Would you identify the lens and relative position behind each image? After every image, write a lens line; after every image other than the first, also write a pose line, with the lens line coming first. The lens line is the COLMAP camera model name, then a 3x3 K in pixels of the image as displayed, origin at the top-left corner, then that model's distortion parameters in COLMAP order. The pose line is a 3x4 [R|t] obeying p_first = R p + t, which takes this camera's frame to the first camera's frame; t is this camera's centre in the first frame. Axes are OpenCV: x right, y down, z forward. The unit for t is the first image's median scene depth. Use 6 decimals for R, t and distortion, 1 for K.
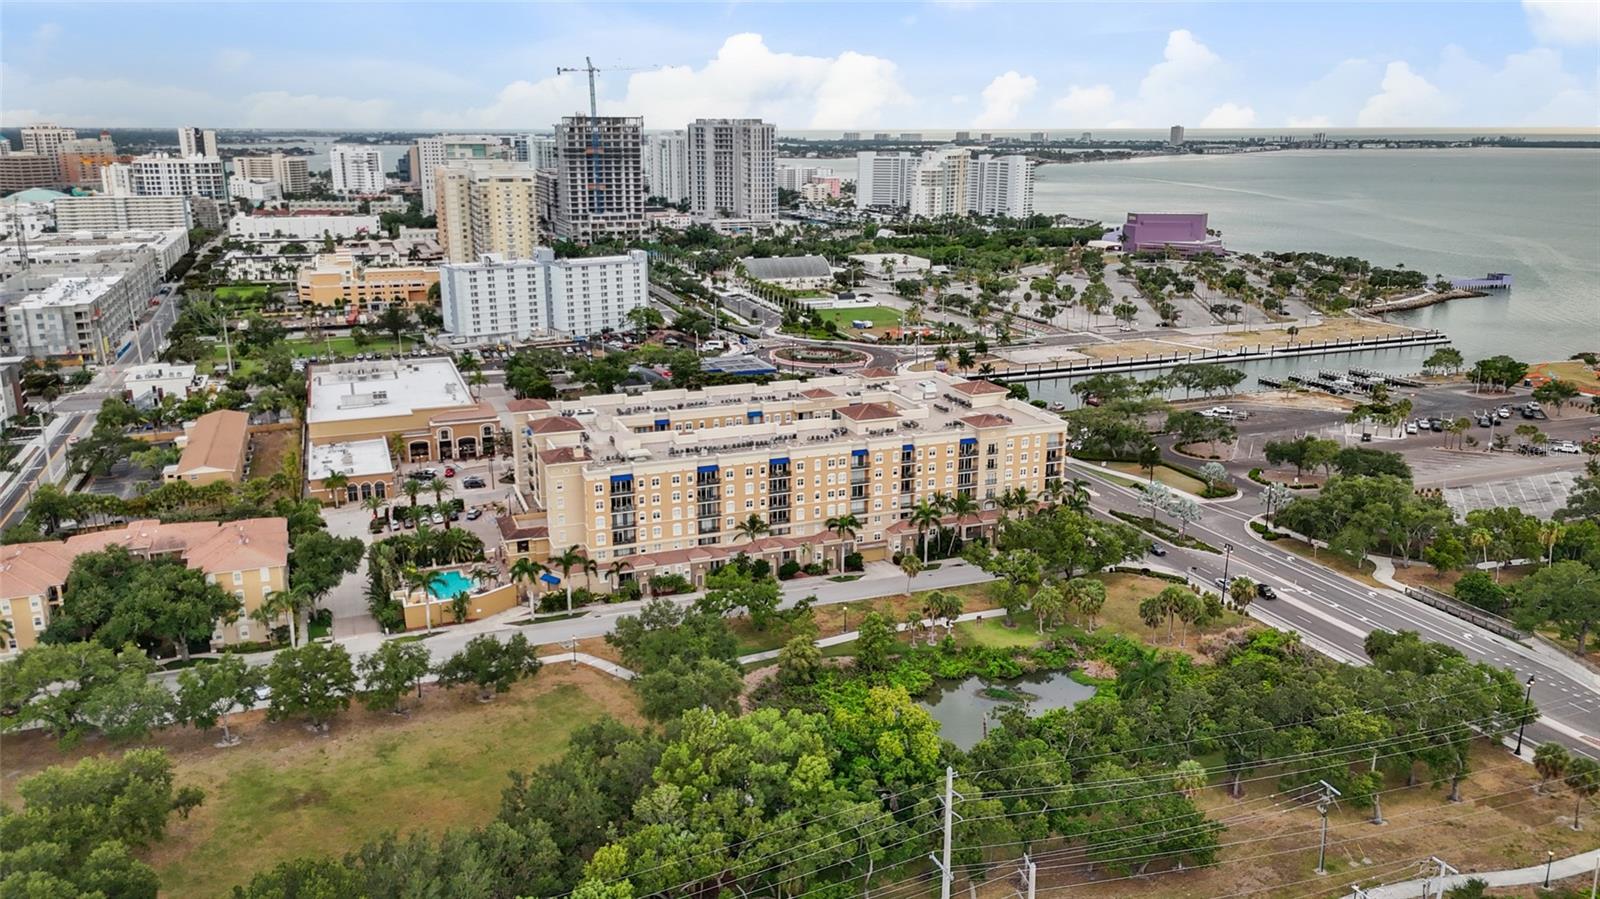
lens RADIAL K [[1172.9, 0, 800.0], [0, 1172.9, 449.5], [0, 0, 1]] dist [0.088781, -0.097529]
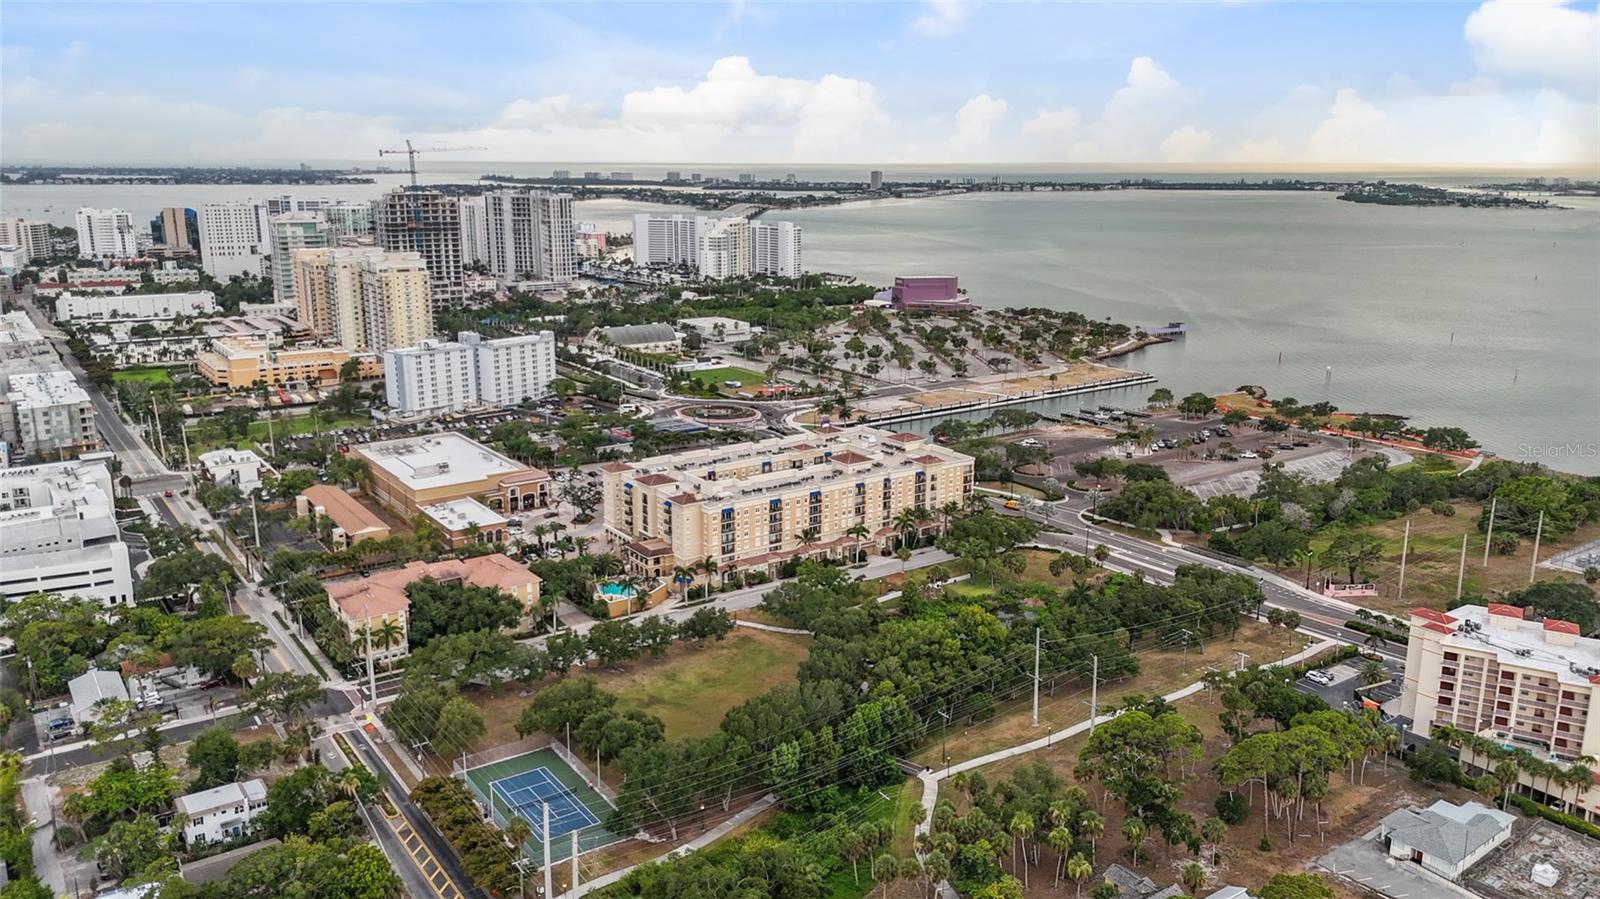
lens RADIAL K [[1186.0, 0, 800.0], [0, 1186.0, 449.5], [0, 0, 1]] dist [0.112790, -0.159314]
pose [[0.969599, -0.055487, 0.238327, -0.269215], [0.062298, 0.997834, -0.021136, -0.010980], [-0.236638, 0.035341, 0.970955, -0.342757]]
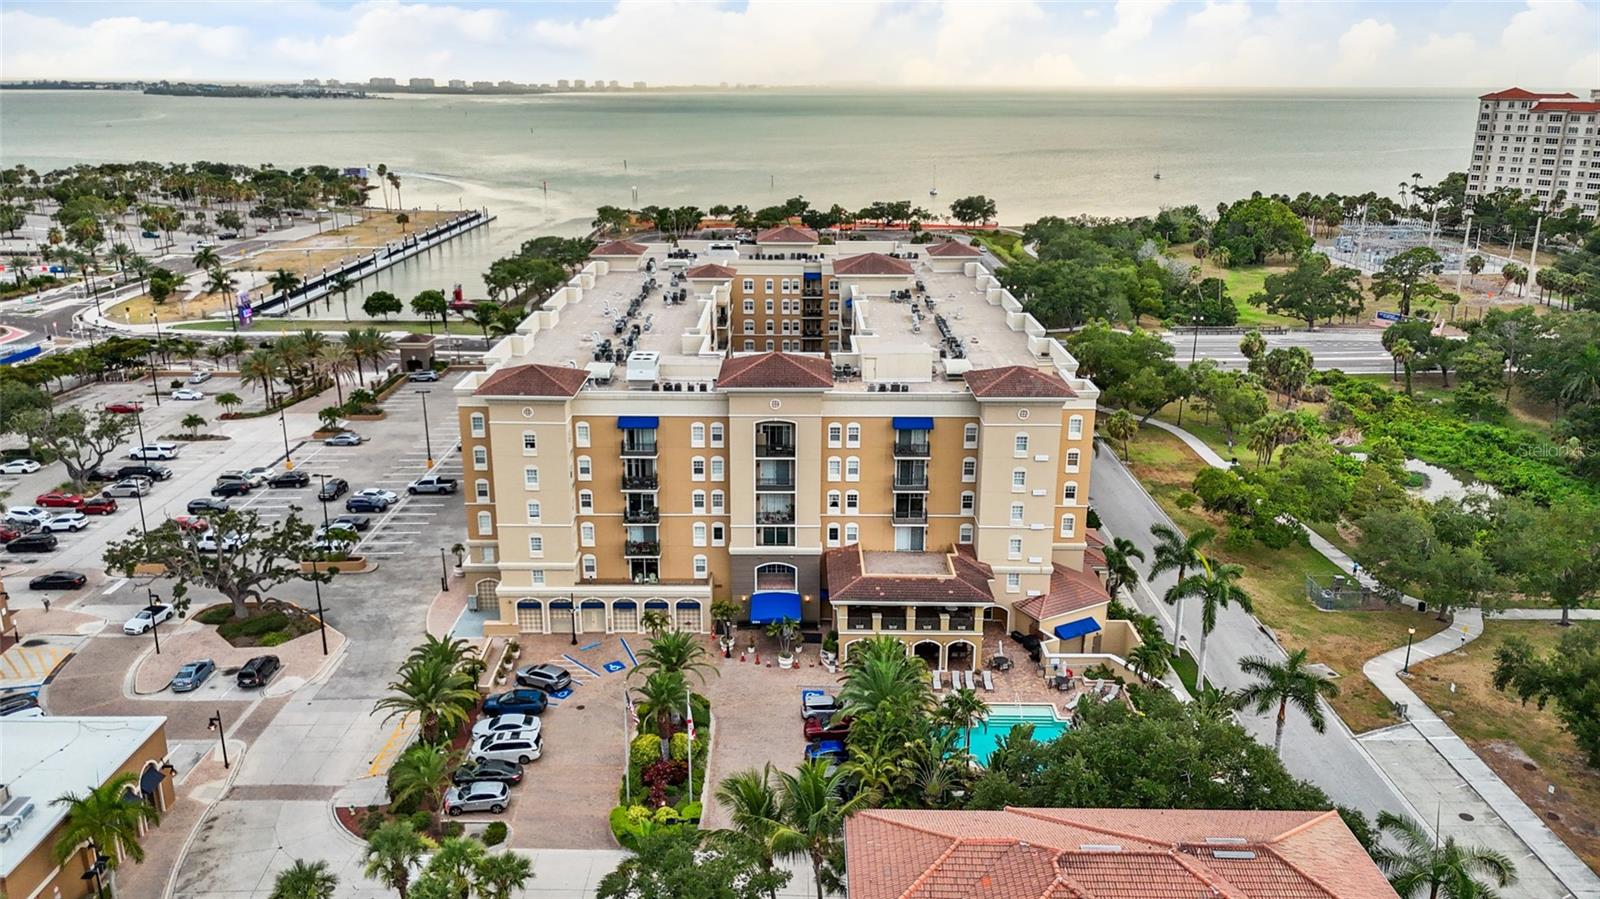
lens RADIAL K [[1193.9, 0, 813.6], [0, 1193.9, 451.0], [0, 0, 1]] dist [0.010843, 0.003530]
pose [[0.356490, -0.274974, 0.892919, -0.430178], [0.240656, 0.950486, 0.196622, -0.054183], [-0.902773, 0.144792, 0.405013, 0.564225]]
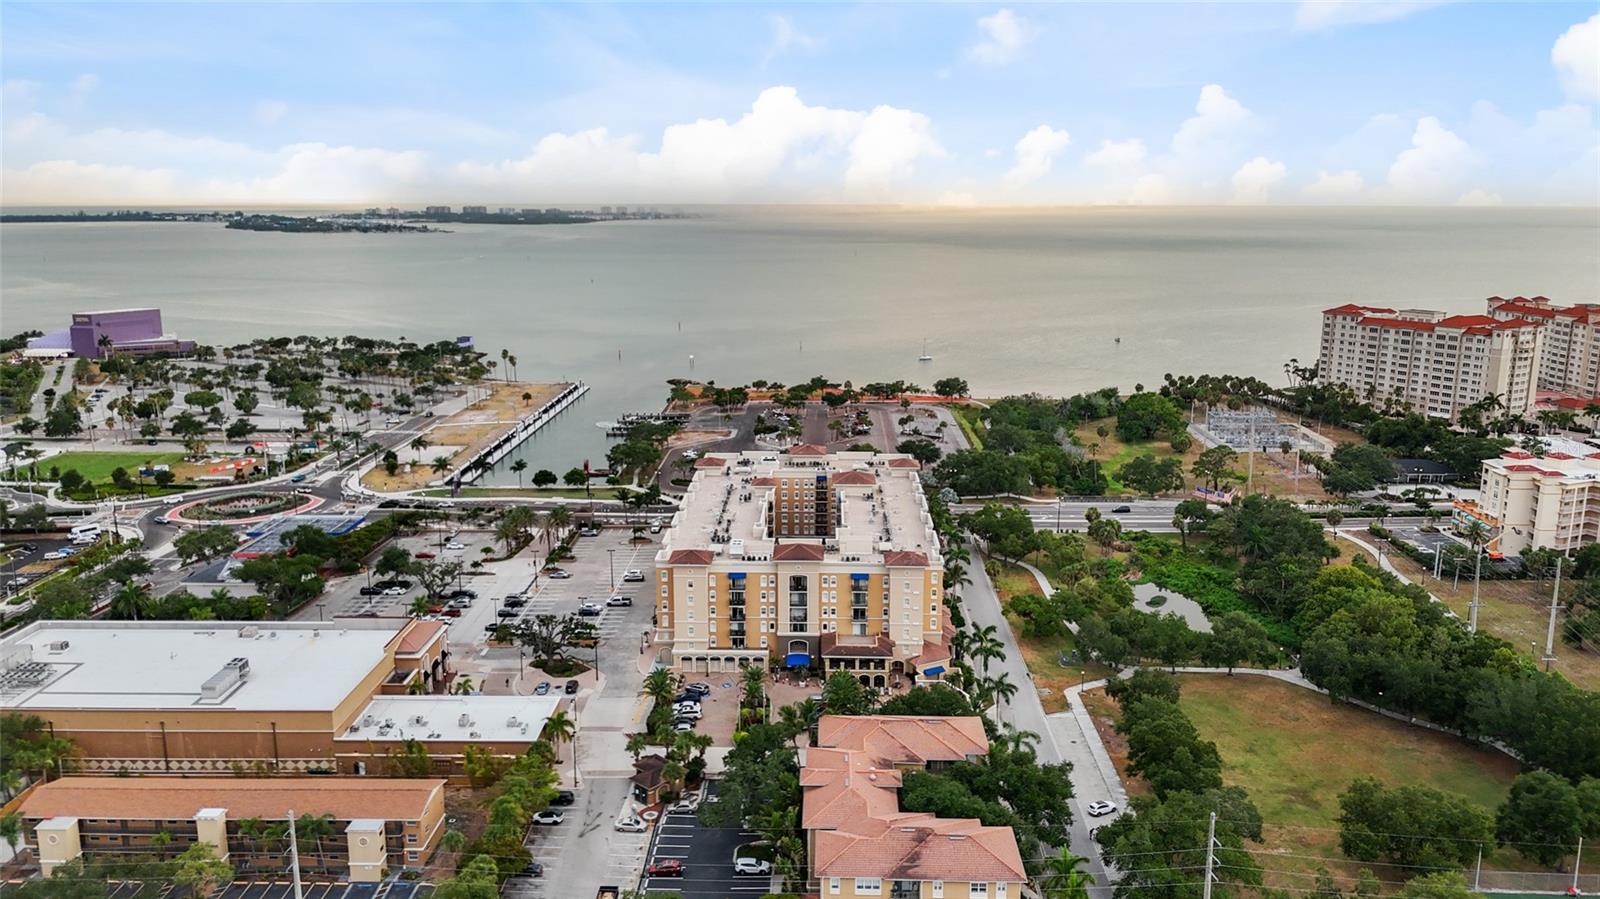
lens RADIAL K [[1172.9, 0, 800.0], [0, 1172.9, 449.5], [0, 0, 1]] dist [0.088781, -0.097529]
pose [[0.389244, -0.193923, 0.900491, -0.759590], [0.244547, 0.964263, 0.101949, -0.144215], [-0.888080, 0.180529, 0.422757, 0.392504]]
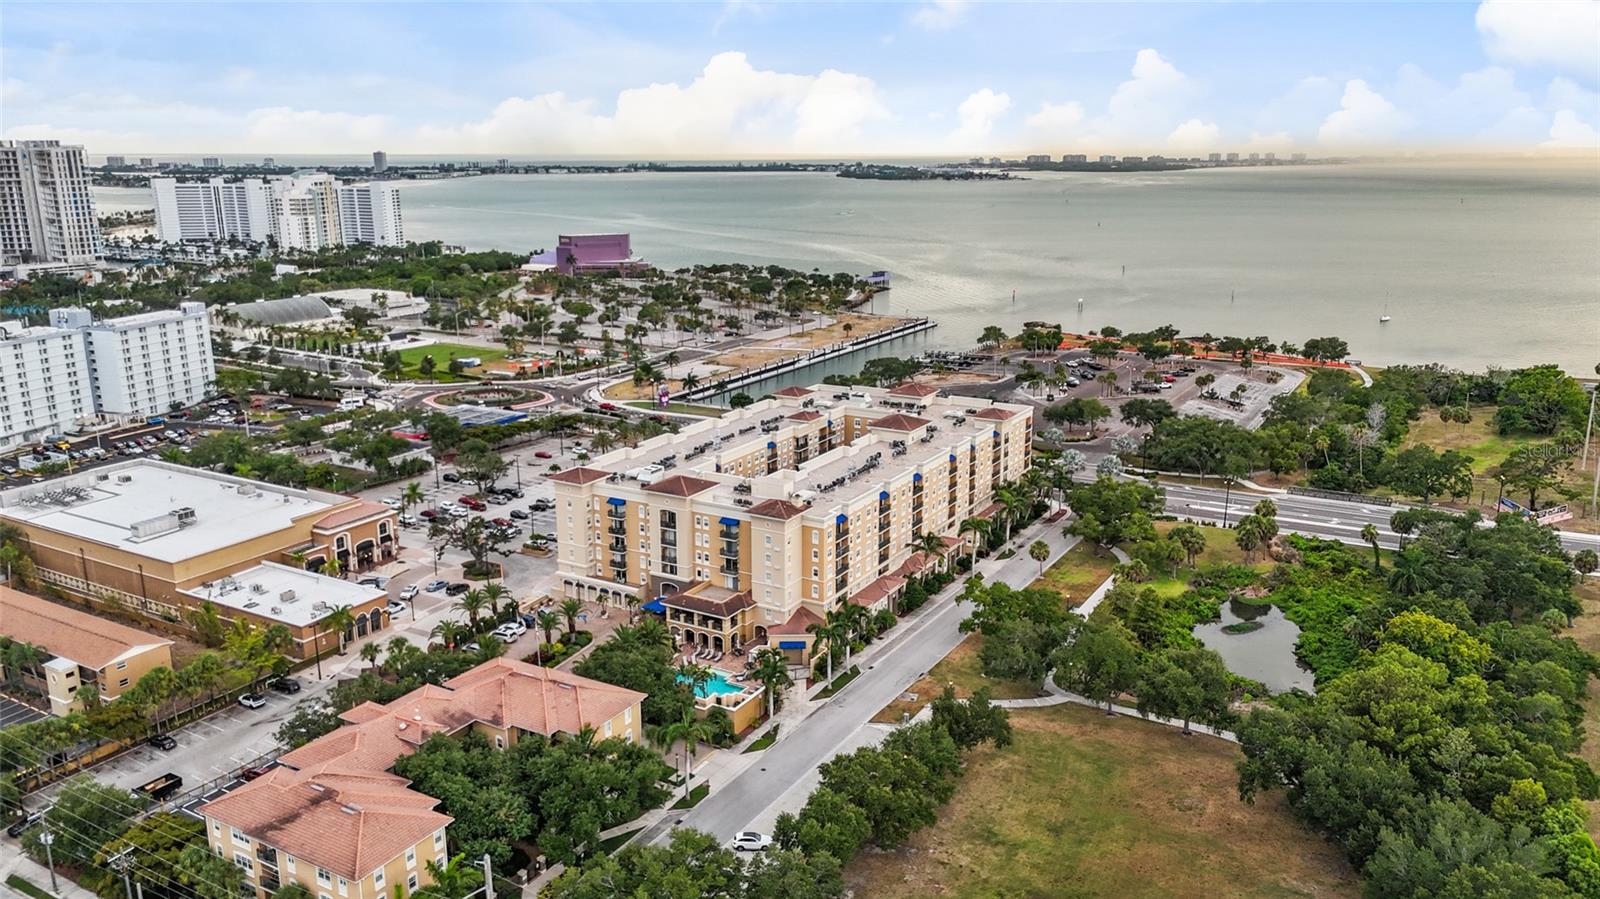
lens RADIAL K [[1172.9, 0, 800.0], [0, 1172.9, 449.5], [0, 0, 1]] dist [0.088781, -0.097529]
pose [[0.786251, -0.156979, 0.597635, -0.459092], [0.169092, 0.984933, 0.036251, -0.044466], [-0.594321, 0.072553, 0.800948, 0.167073]]
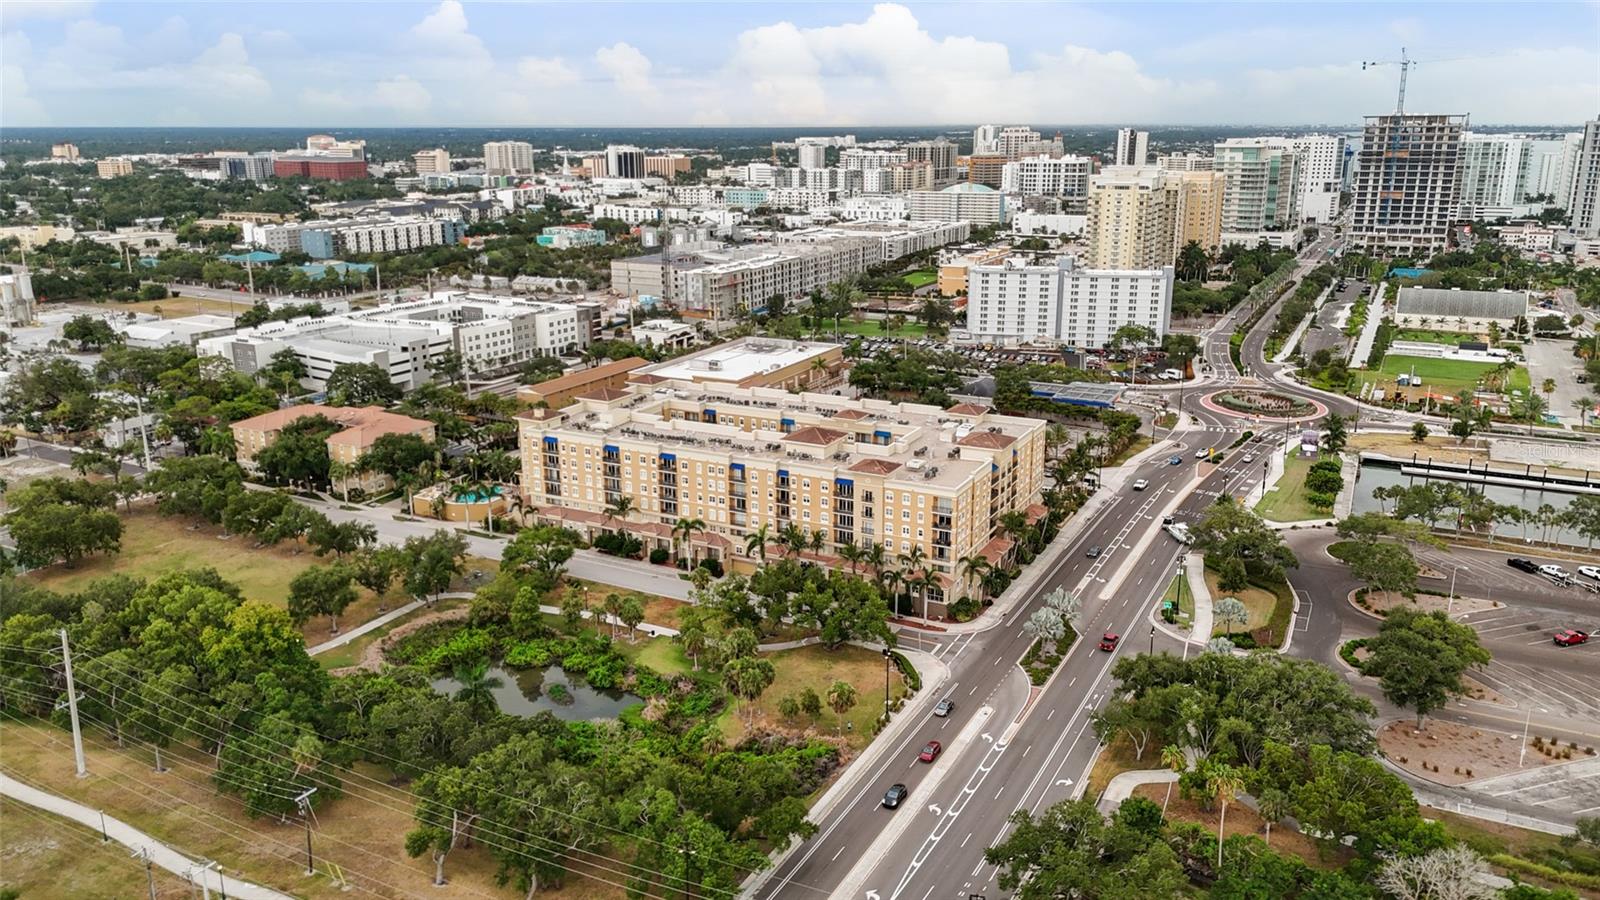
lens RADIAL K [[1186.0, 0, 800.0], [0, 1186.0, 450.0], [0, 0, 1]] dist [0.112790, -0.159314]
pose [[0.660522, 0.195836, -0.724817, 0.572362], [-0.194718, 0.977034, 0.086537, -0.076570], [0.725118, 0.083976, 0.683485, 0.219101]]
